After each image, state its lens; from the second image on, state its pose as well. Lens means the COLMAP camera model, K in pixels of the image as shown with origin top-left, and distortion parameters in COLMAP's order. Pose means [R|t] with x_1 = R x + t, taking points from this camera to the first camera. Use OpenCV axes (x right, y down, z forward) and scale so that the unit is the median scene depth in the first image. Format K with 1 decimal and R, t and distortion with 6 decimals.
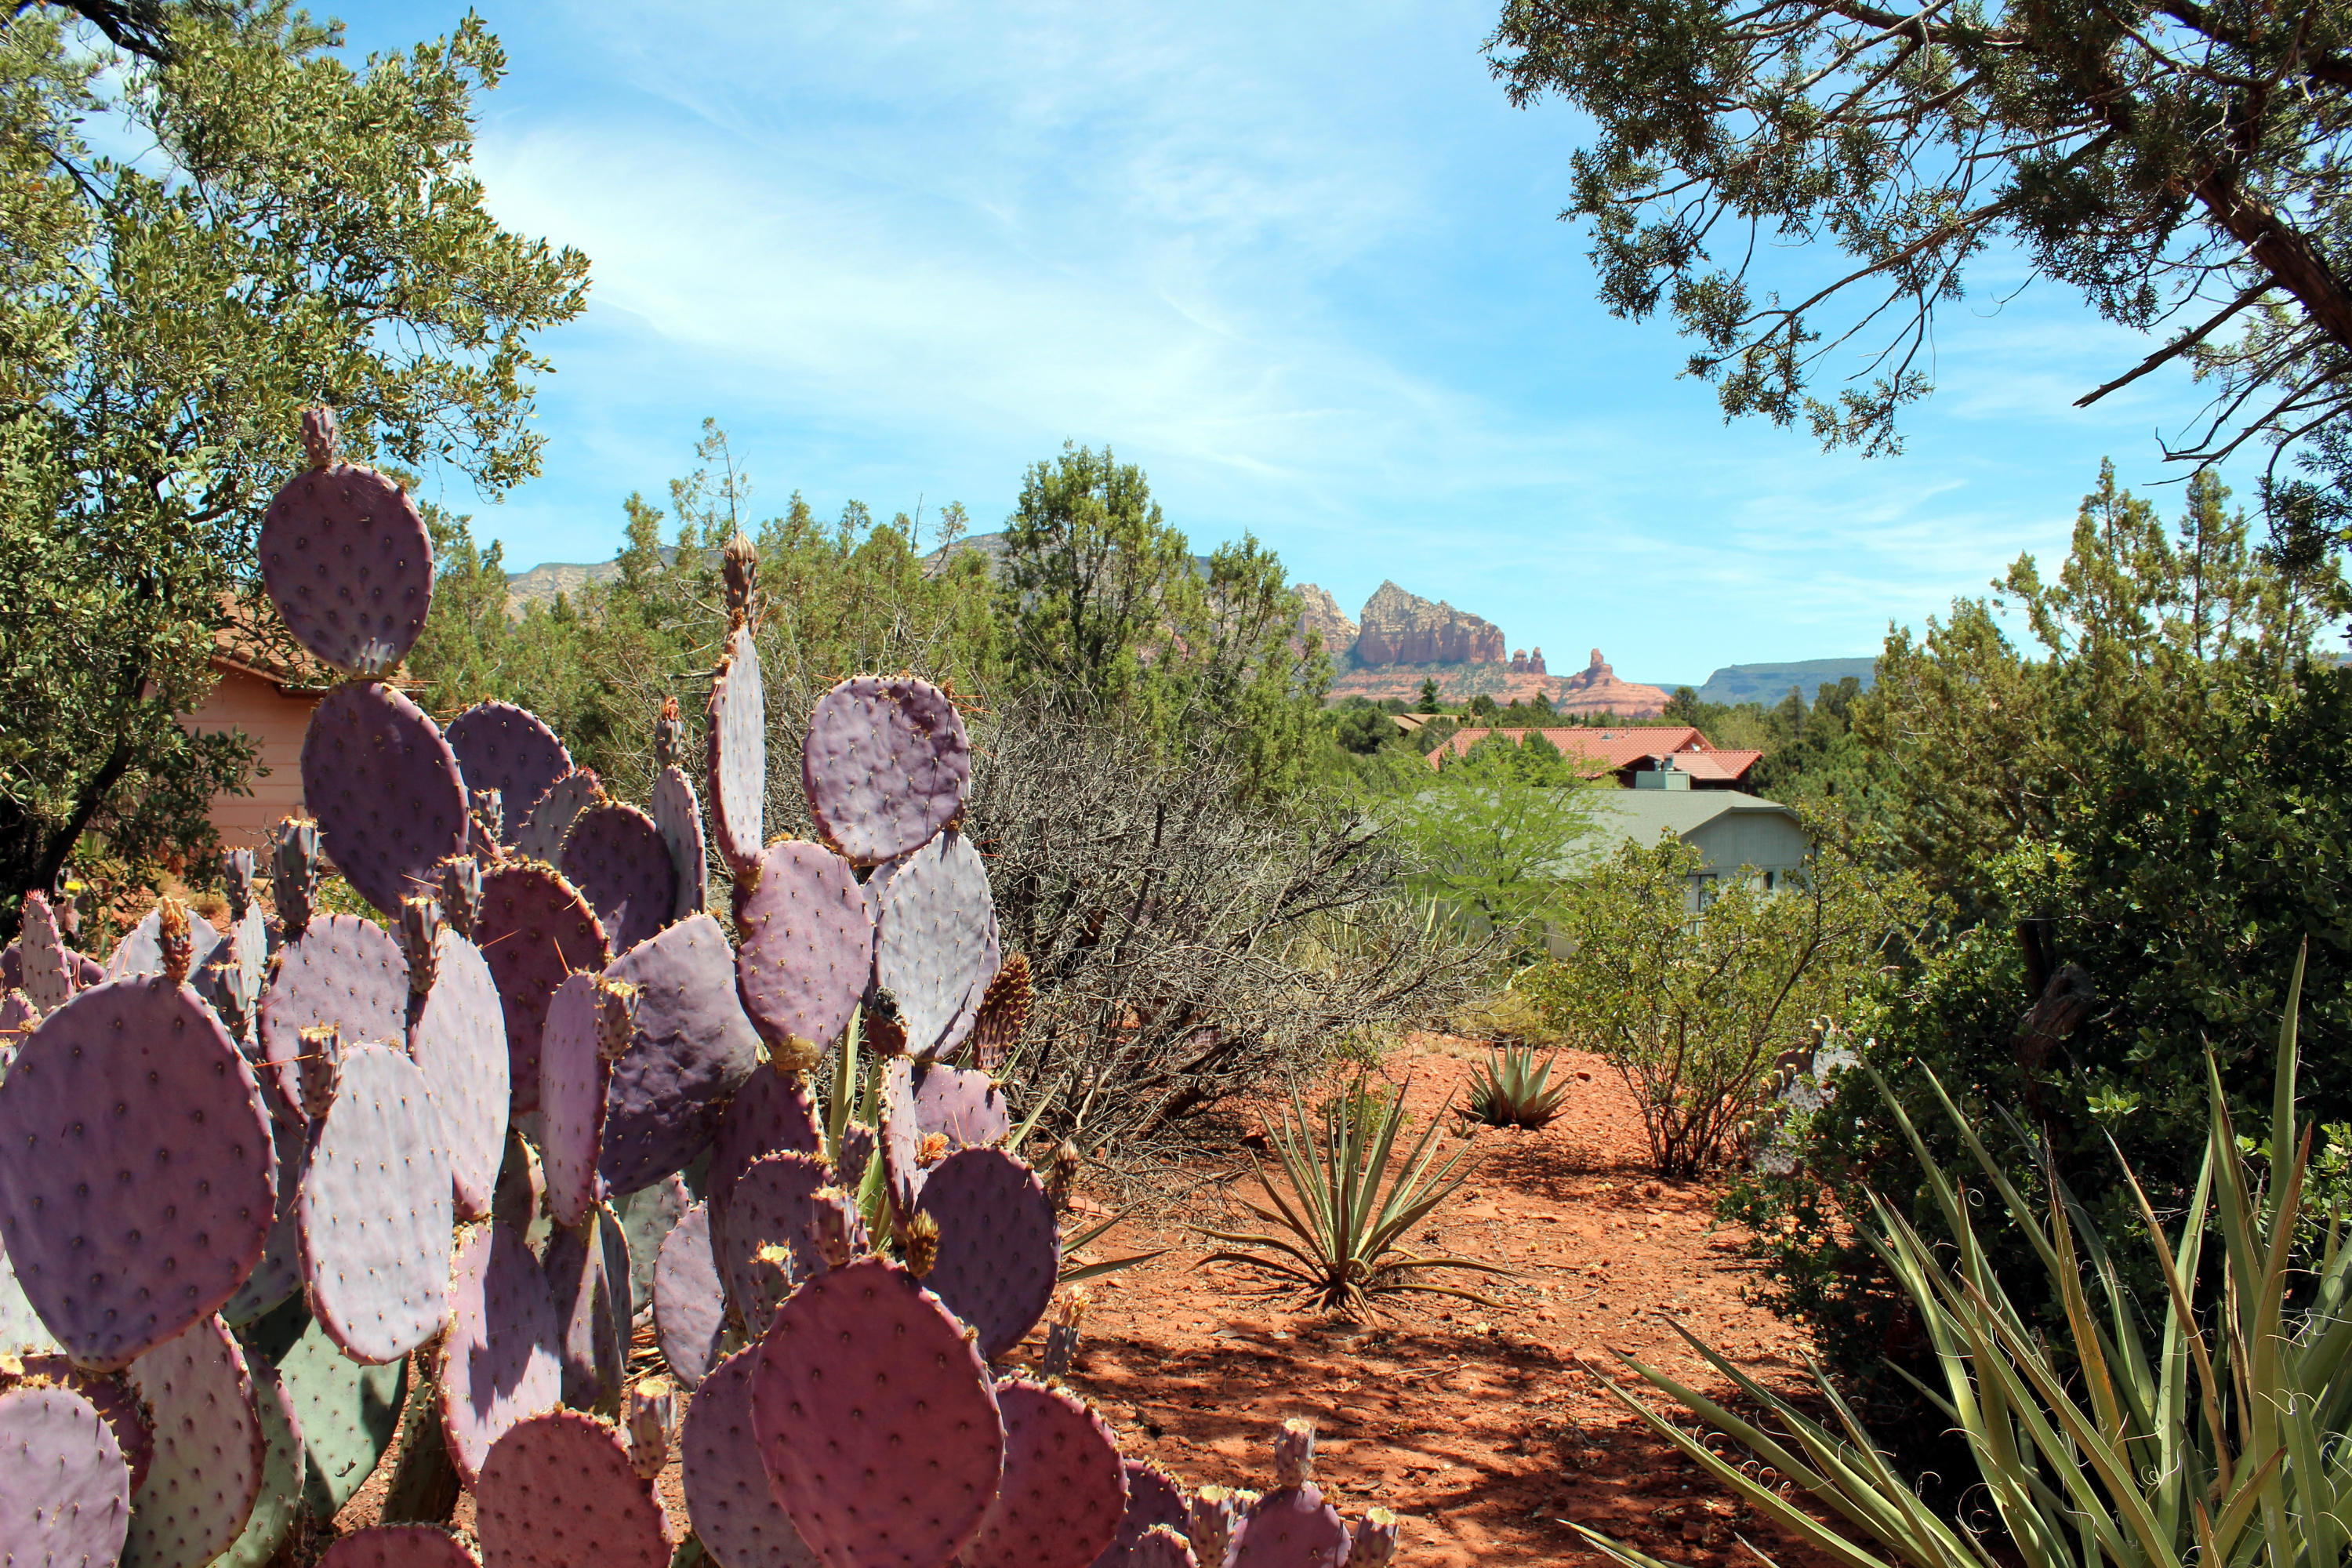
lens RADIAL K [[1854.0, 0, 1239.7], [0, 1854.0, 798.5], [0, 0, 1]] dist [-0.103520, 0.003289]
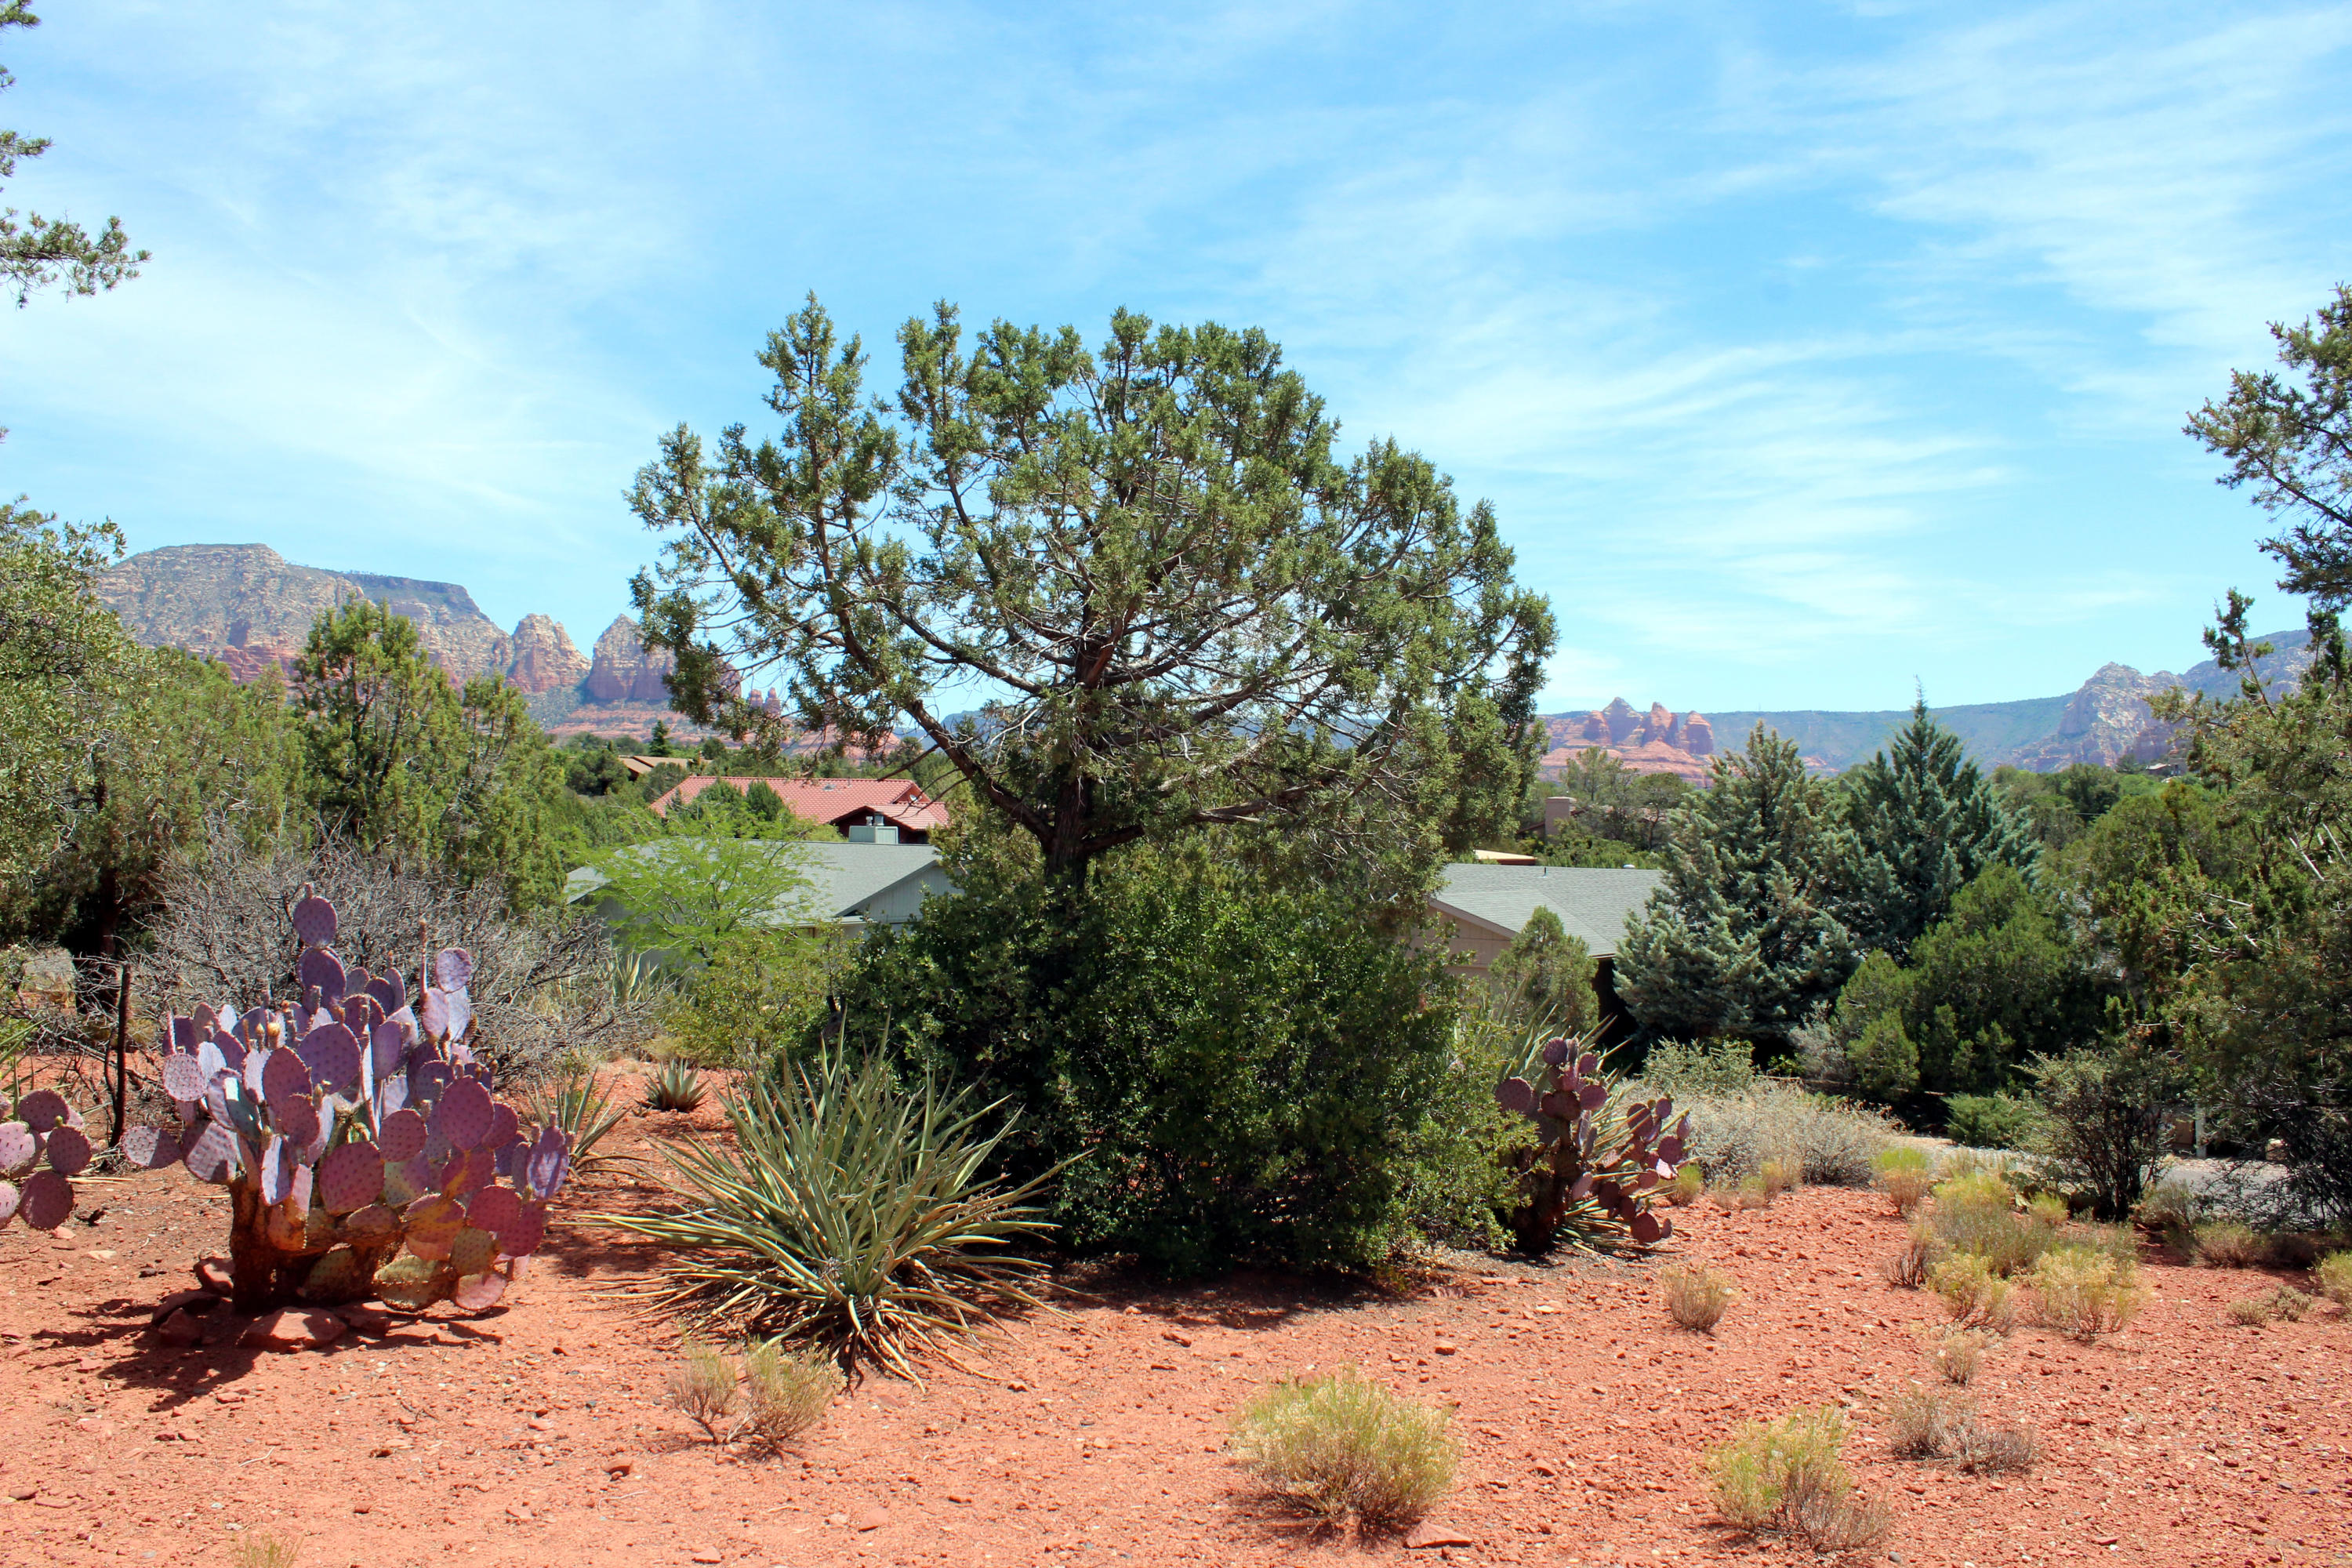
lens RADIAL K [[1942.9, 0, 1155.1], [0, 1942.9, 794.2], [0, 0, 1]] dist [-0.163973, 0.146336]
pose [[0.938748, 0.017881, 0.344141, -0.020269], [-0.011382, 0.999717, -0.020898, -0.036856], [-0.344417, 0.015701, 0.938685, -0.386392]]
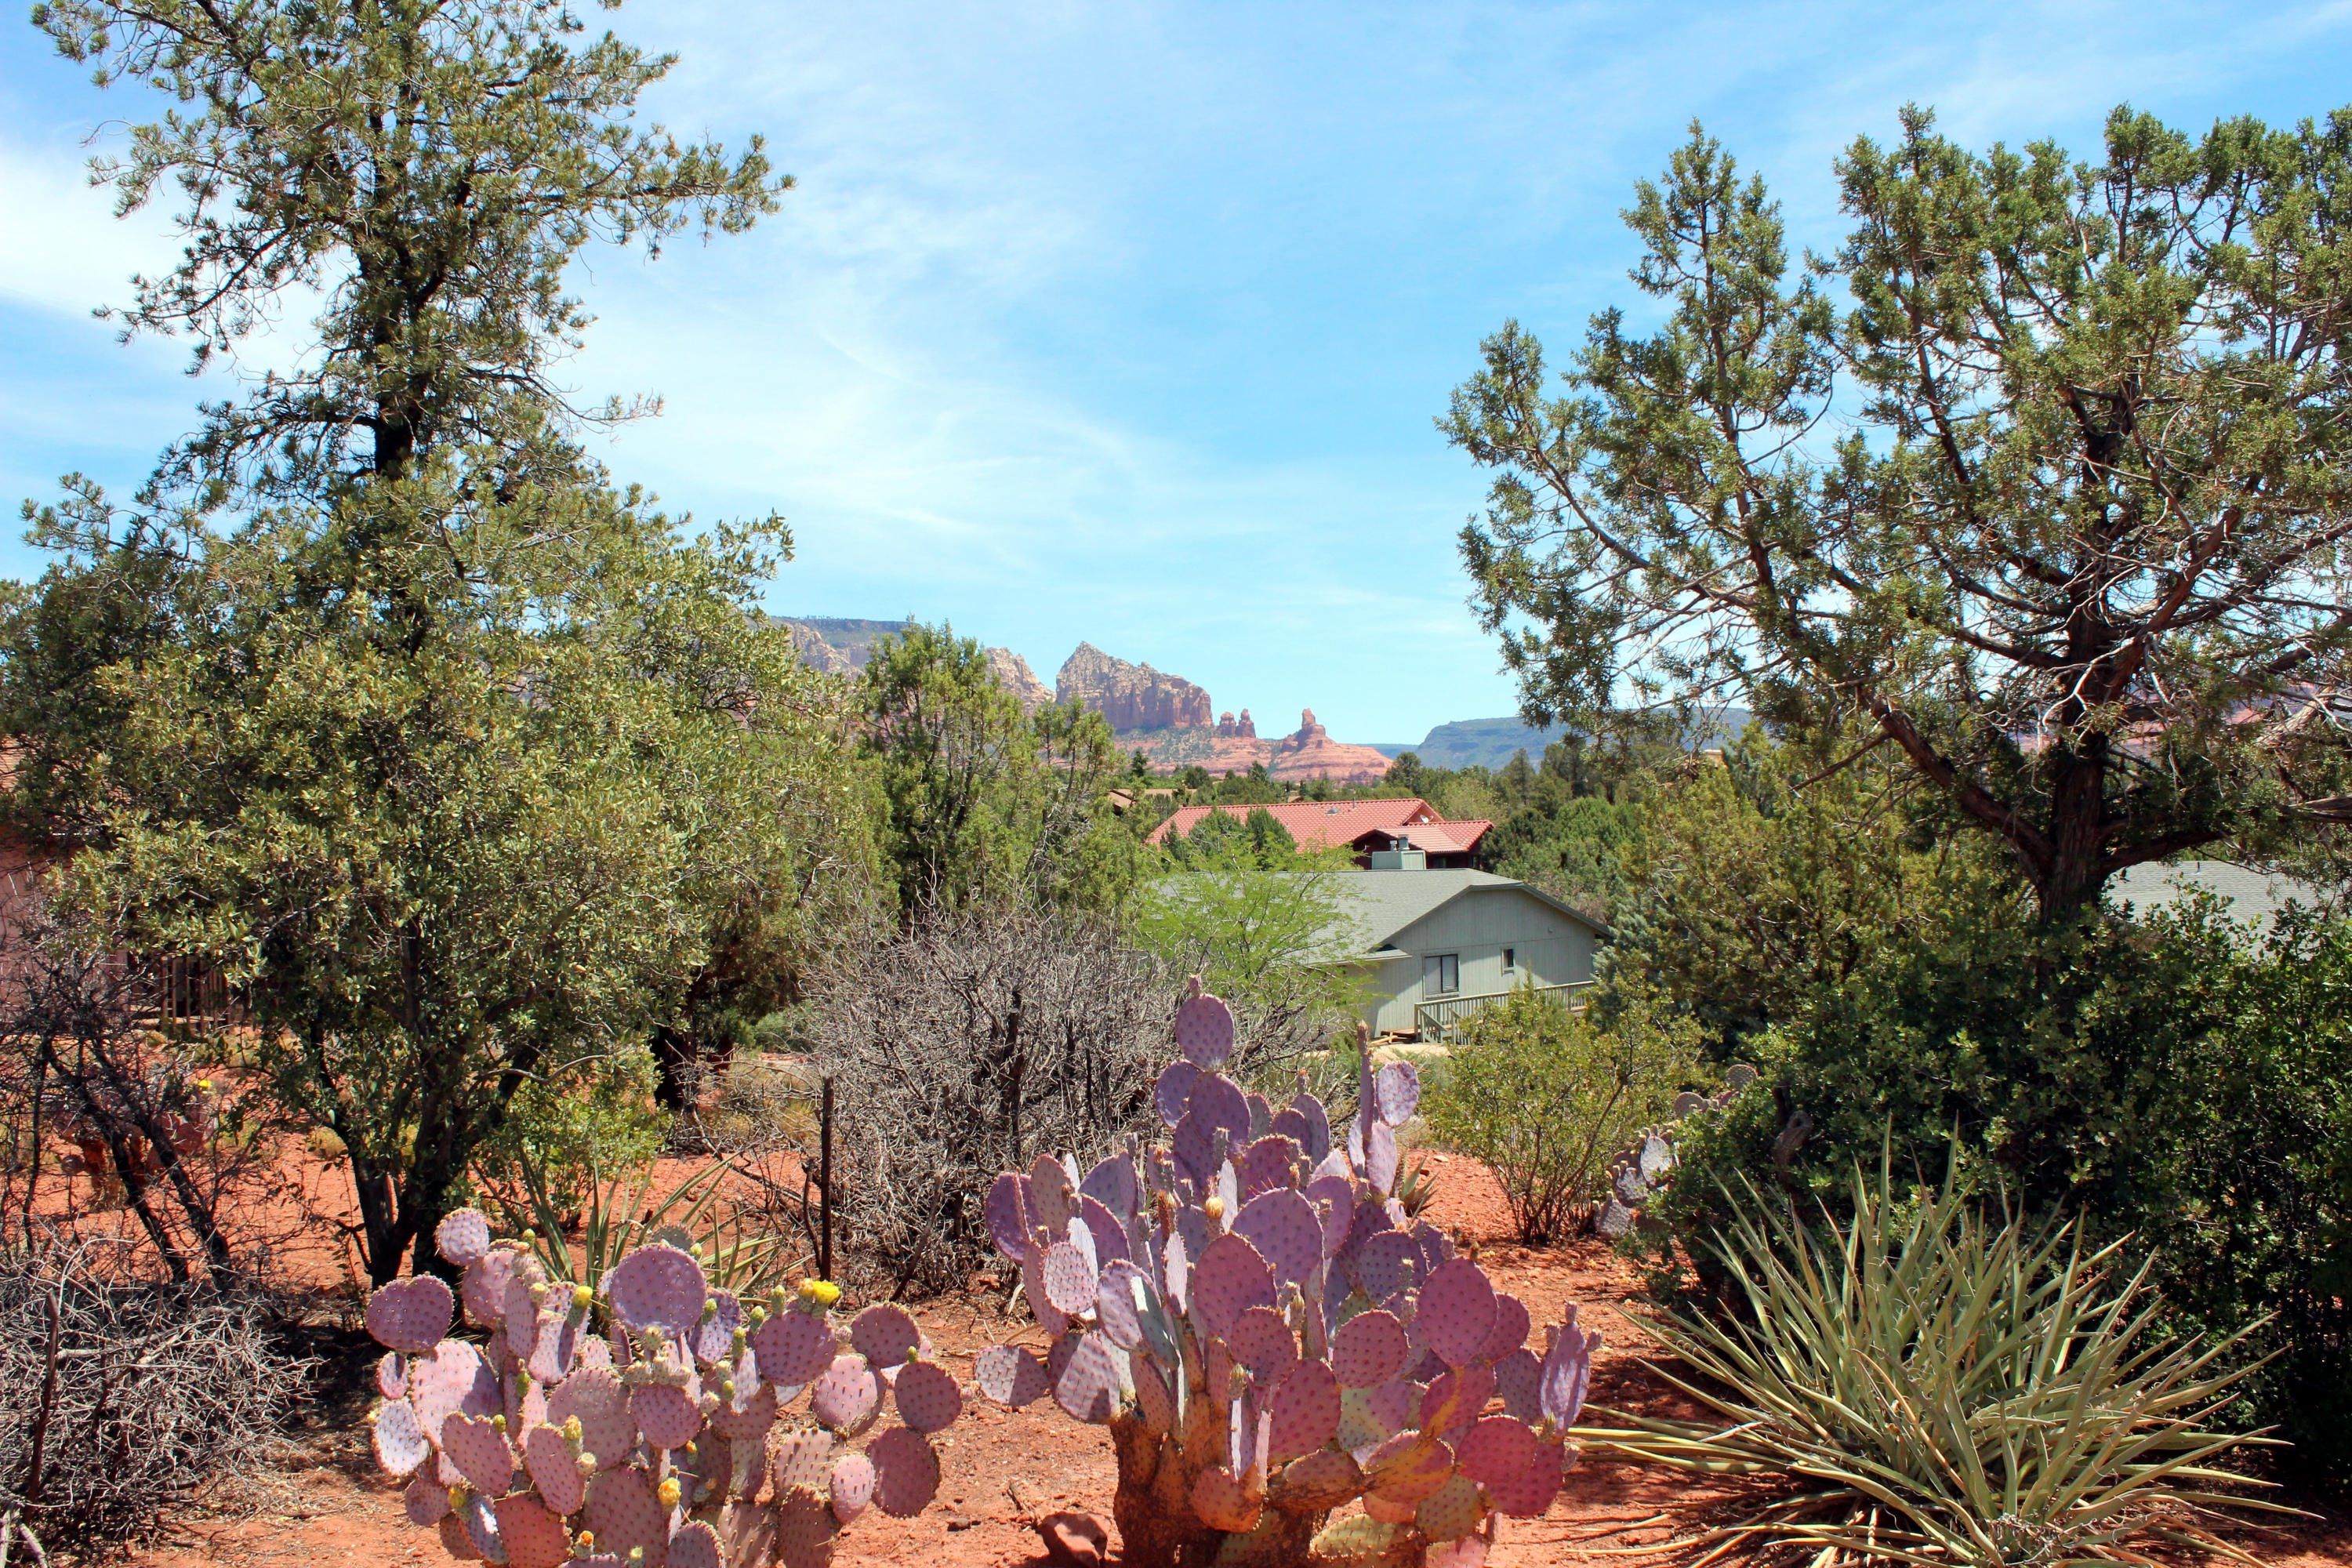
lens RADIAL K [[2055.4, 0, 1126.2], [0, 2055.4, 783.1], [0, 0, 1]] dist [-0.172072, 0.176892]
pose [[0.993667, -0.031199, 0.107948, -0.099825], [0.035632, 0.998589, -0.039376, -0.041334], [-0.106567, 0.042973, 0.993376, -0.224828]]
